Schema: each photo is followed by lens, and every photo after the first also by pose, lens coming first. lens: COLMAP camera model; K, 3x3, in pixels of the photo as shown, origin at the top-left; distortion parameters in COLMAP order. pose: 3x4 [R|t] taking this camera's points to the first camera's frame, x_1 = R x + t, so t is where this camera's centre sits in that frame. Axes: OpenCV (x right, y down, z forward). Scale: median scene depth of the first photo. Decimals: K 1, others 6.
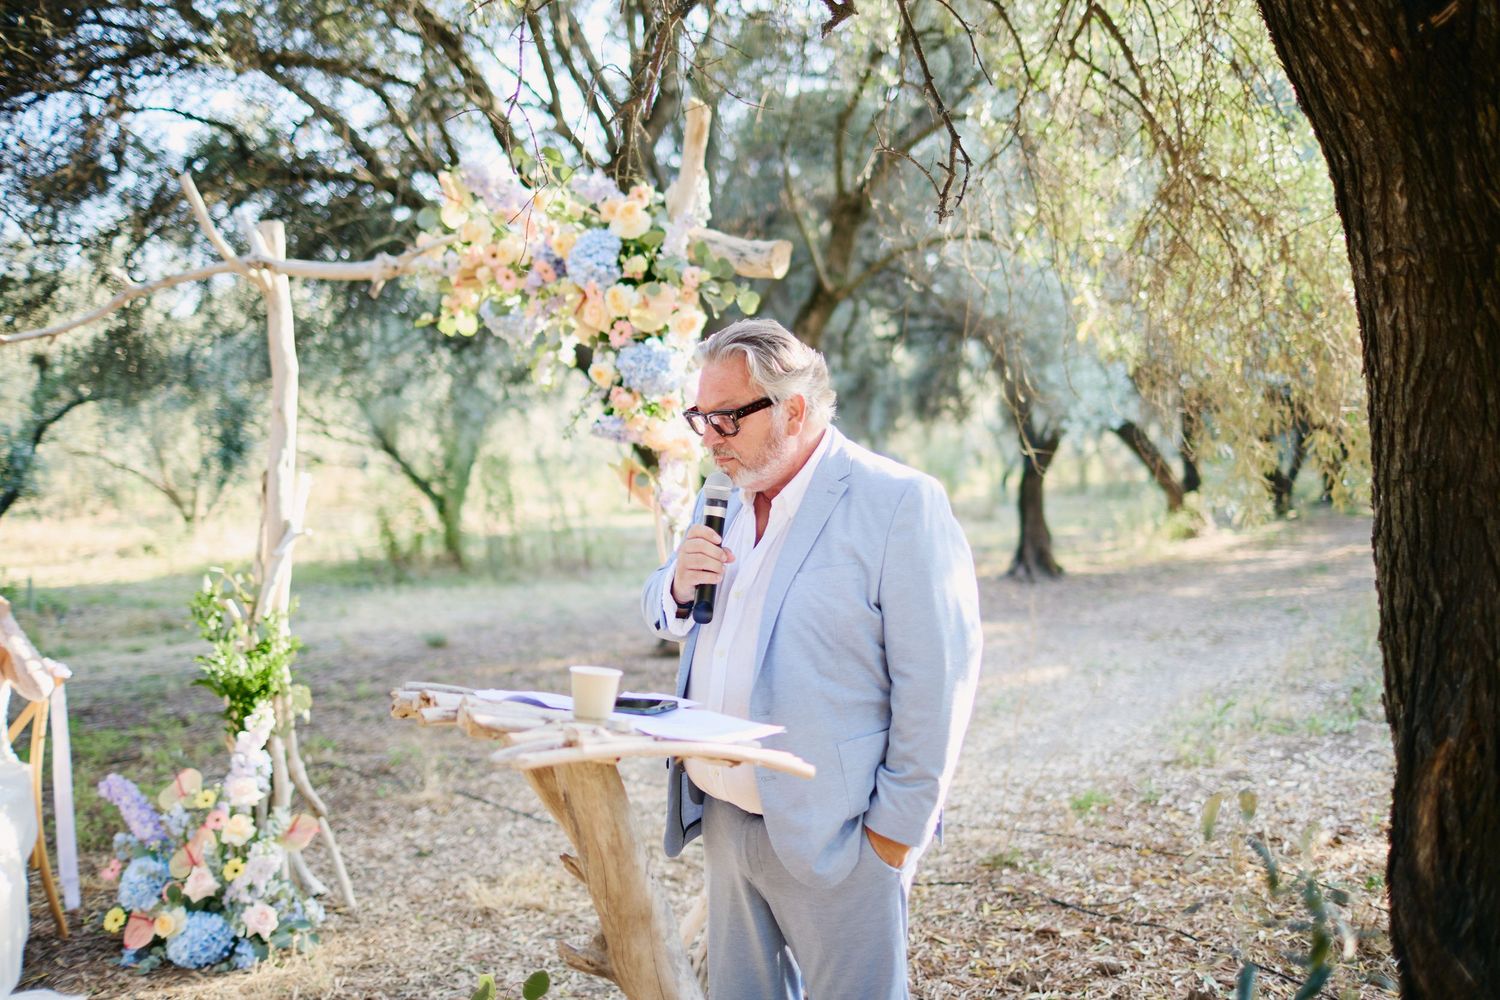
lens RADIAL K [[1504.8, 0, 751.8], [0, 1504.8, 498.4], [0, 0, 1]] dist [-0.046416, 0.000000]
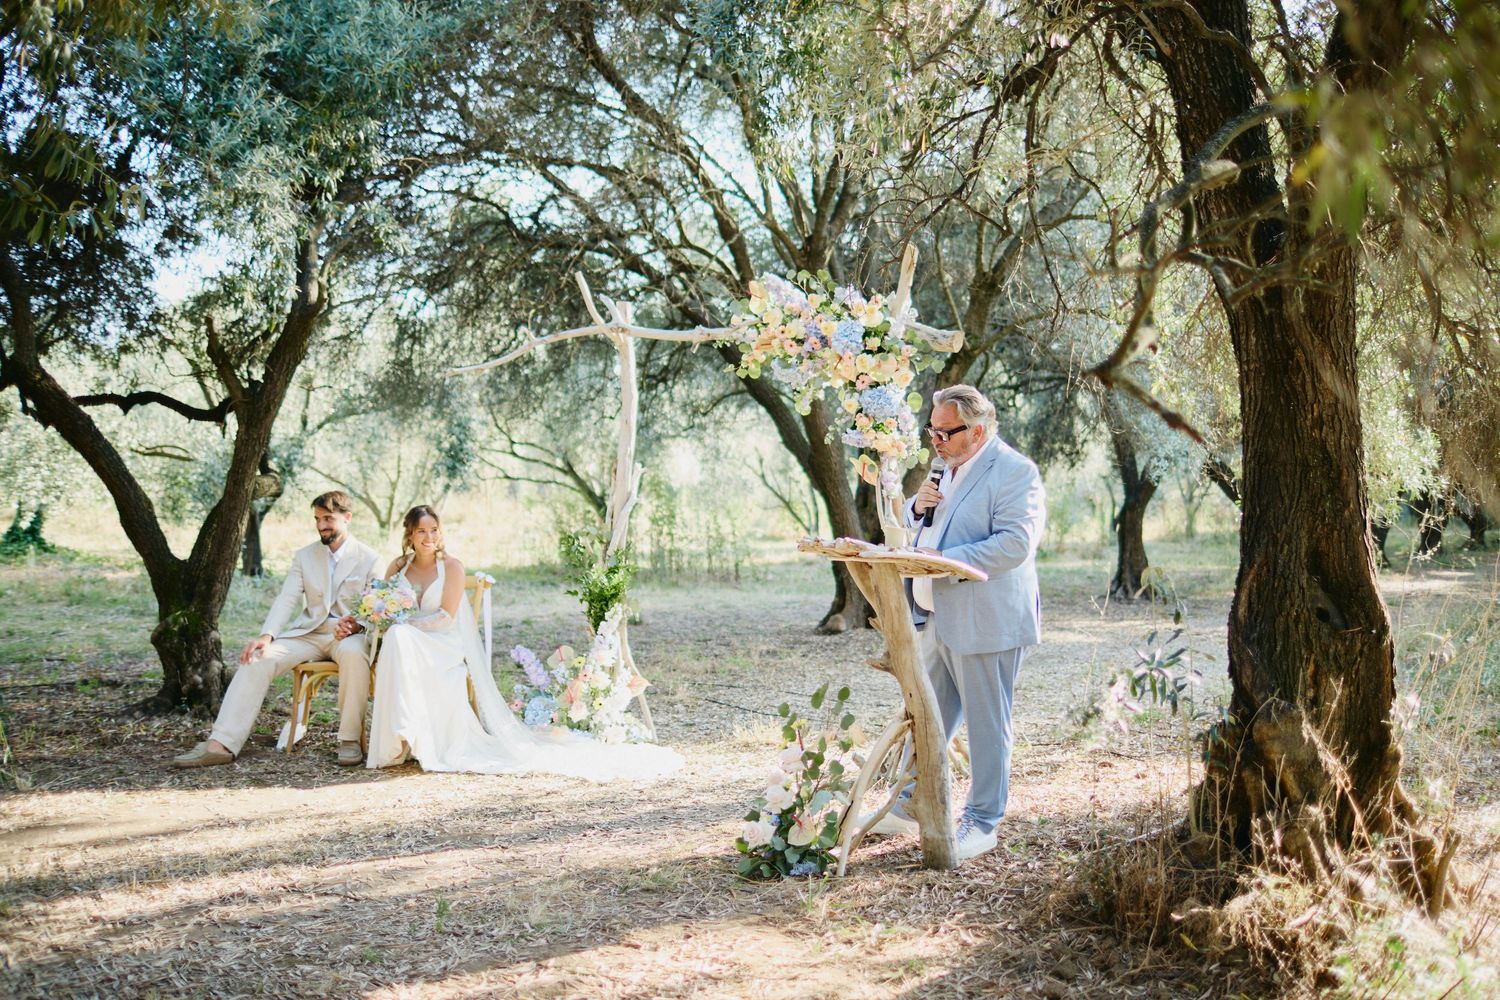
lens RADIAL K [[1504.8, 0, 748.3], [0, 1504.8, 499.7], [0, 0, 1]] dist [-0.046416, 0.000000]
pose [[0.996314, 0.038553, -0.076626, -0.066127], [-0.040556, 0.998870, -0.024763, 0.058755], [0.075585, 0.027779, 0.996752, -0.584662]]
